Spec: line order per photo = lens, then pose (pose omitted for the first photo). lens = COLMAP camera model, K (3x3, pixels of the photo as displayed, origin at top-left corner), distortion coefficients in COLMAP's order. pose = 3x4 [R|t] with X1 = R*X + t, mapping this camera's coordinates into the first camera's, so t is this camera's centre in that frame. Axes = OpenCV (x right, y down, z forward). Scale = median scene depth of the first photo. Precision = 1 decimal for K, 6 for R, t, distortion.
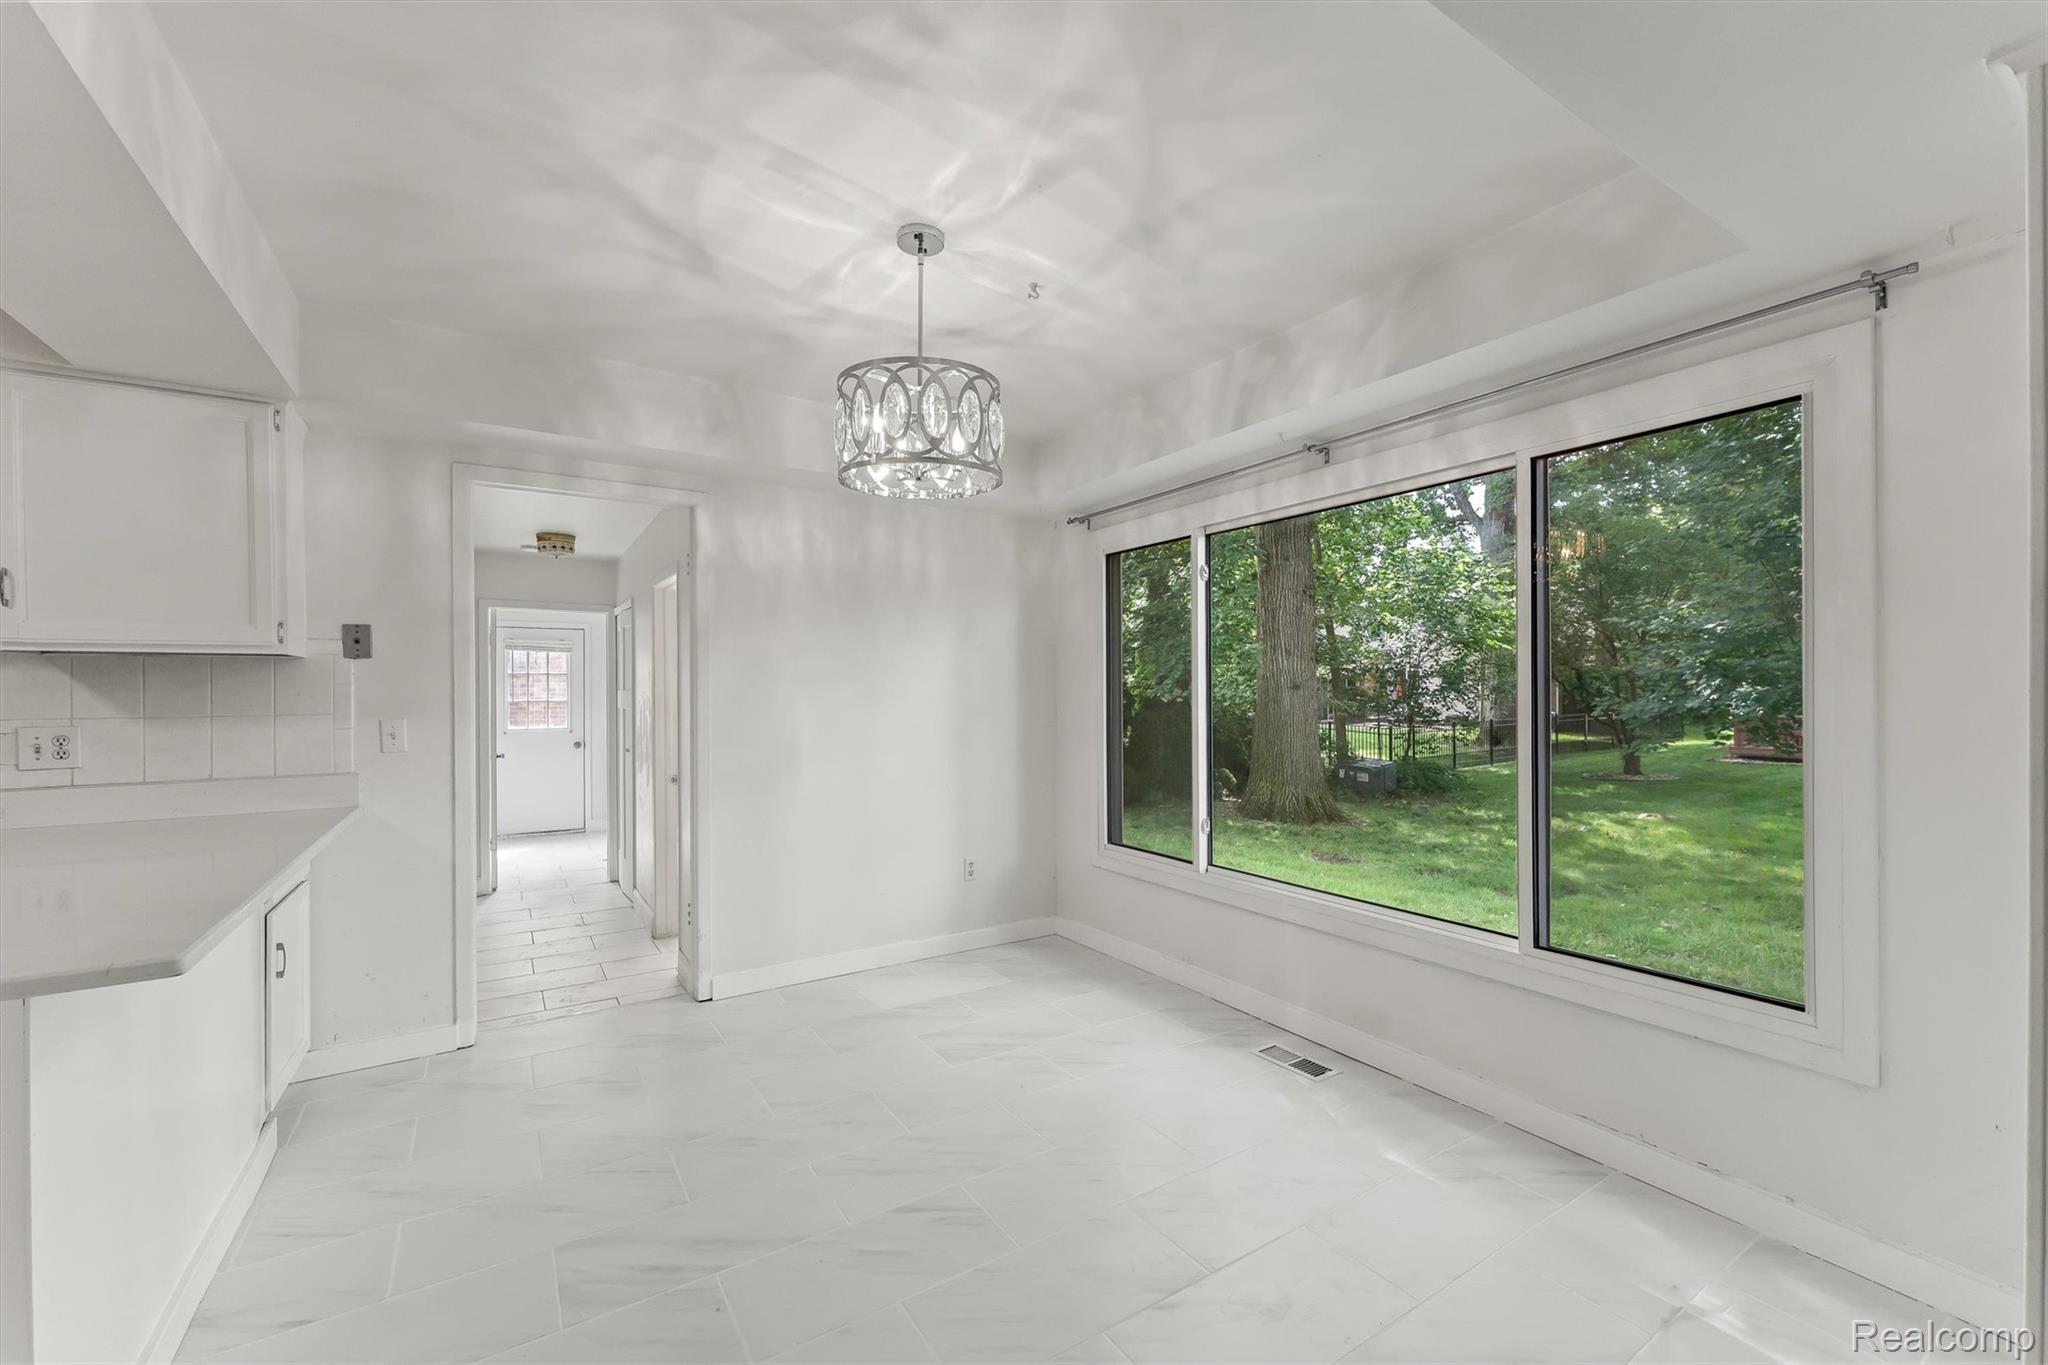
lens RADIAL K [[854.9, 0, 1024.6], [0, 854.9, 693.7], [0, 0, 1]] dist [0.001388, 0.000057]
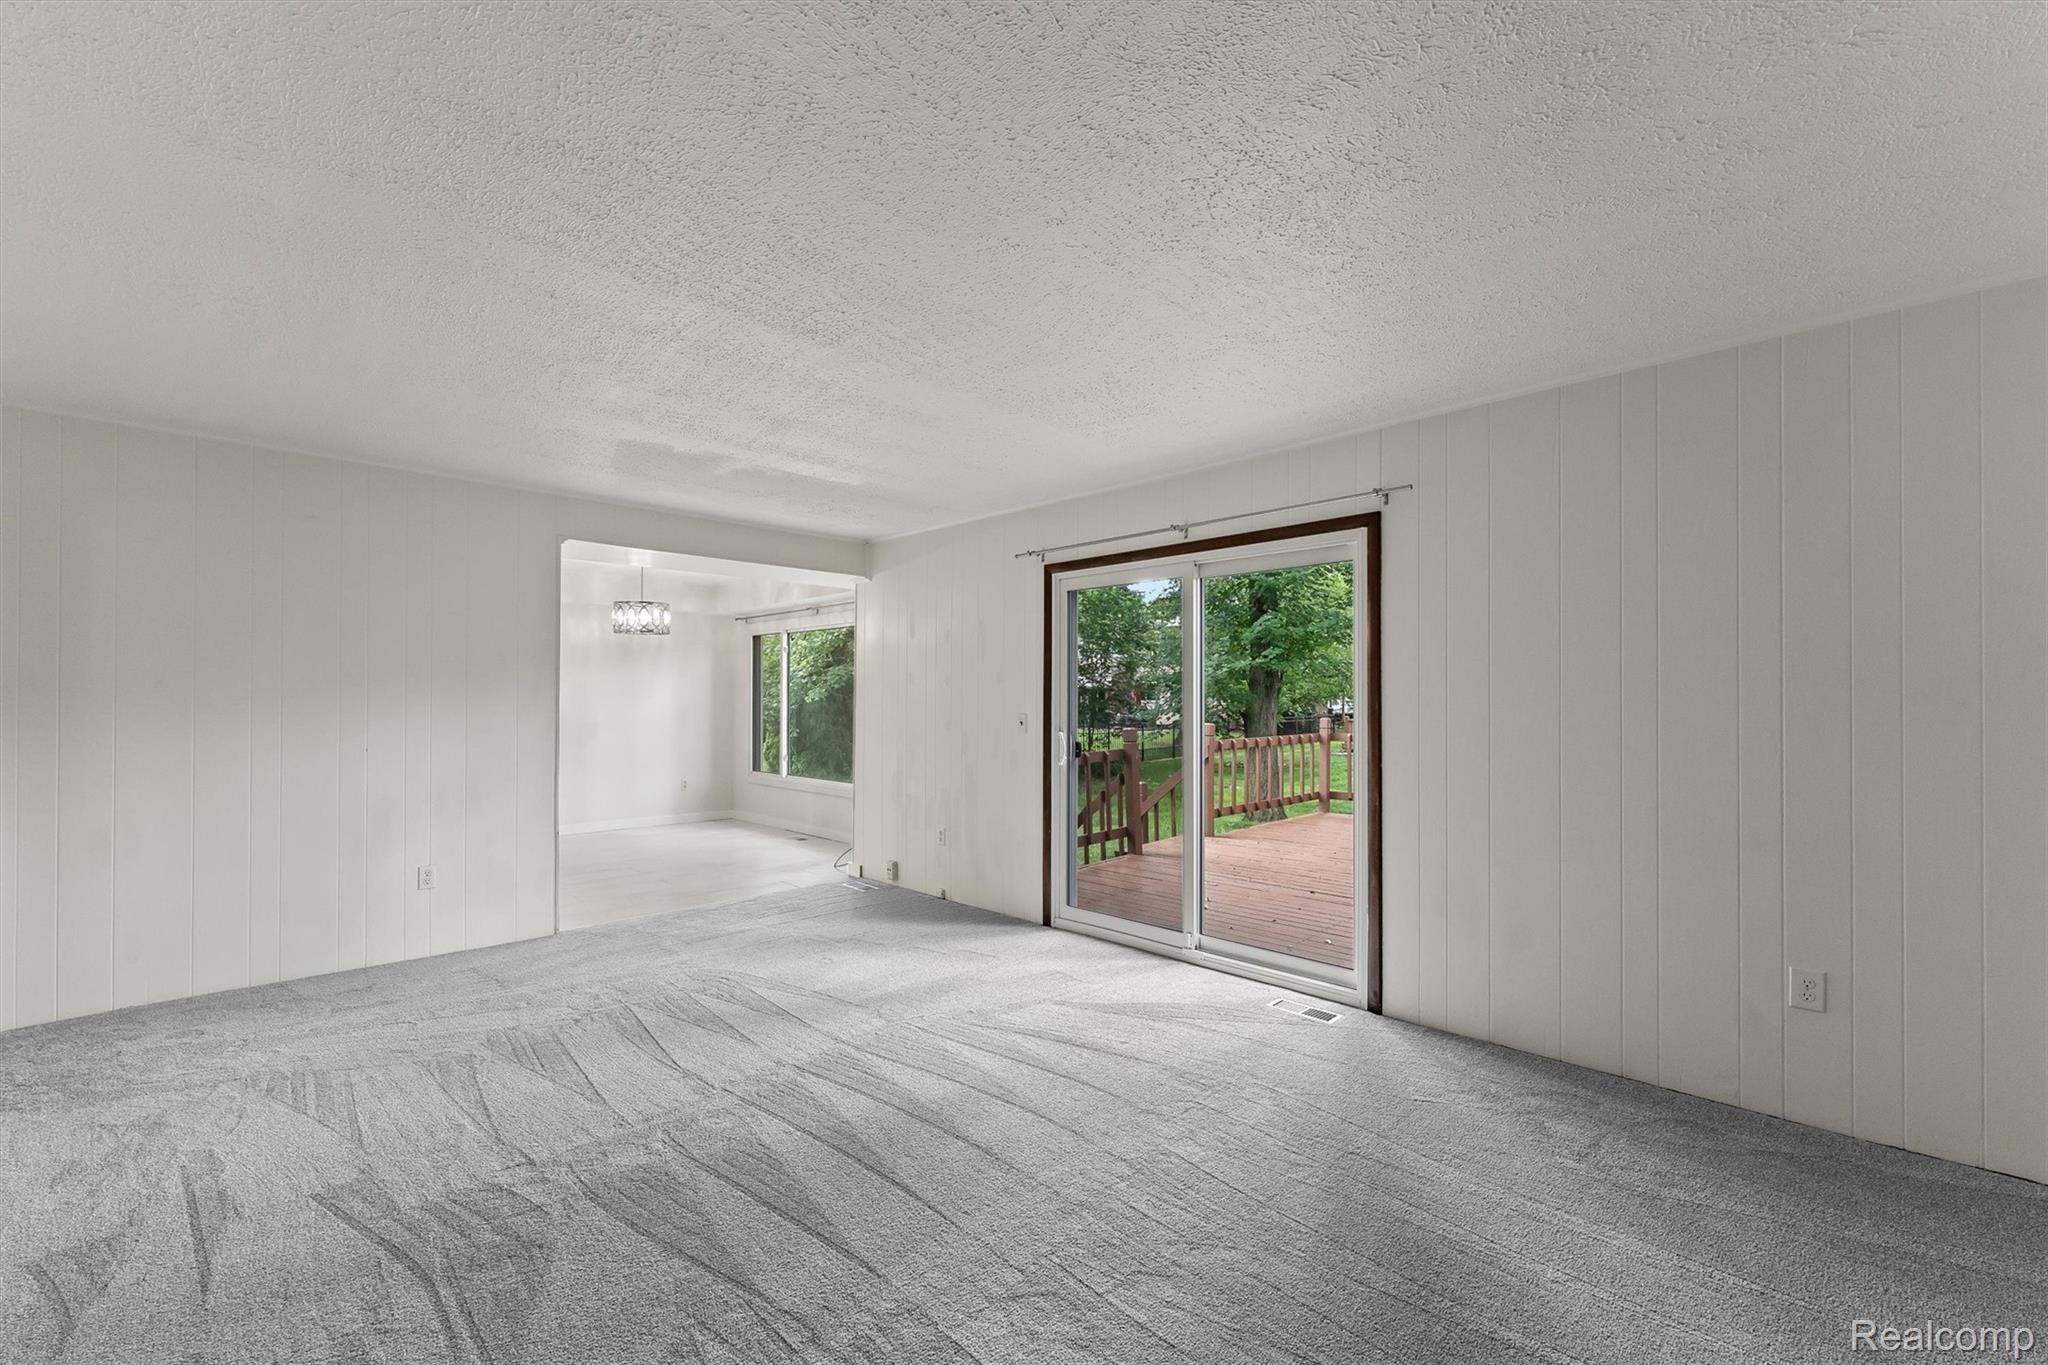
lens RADIAL K [[854.9, 0, 1024.6], [0, 854.9, 693.7], [0, 0, 1]] dist [0.001388, 0.000057]
pose [[0.977922, 0.013199, 0.208554, 0.342637], [-0.010986, 0.999870, -0.011767, 0.001012], [-0.208682, 0.009216, 0.977940, -1.336825]]
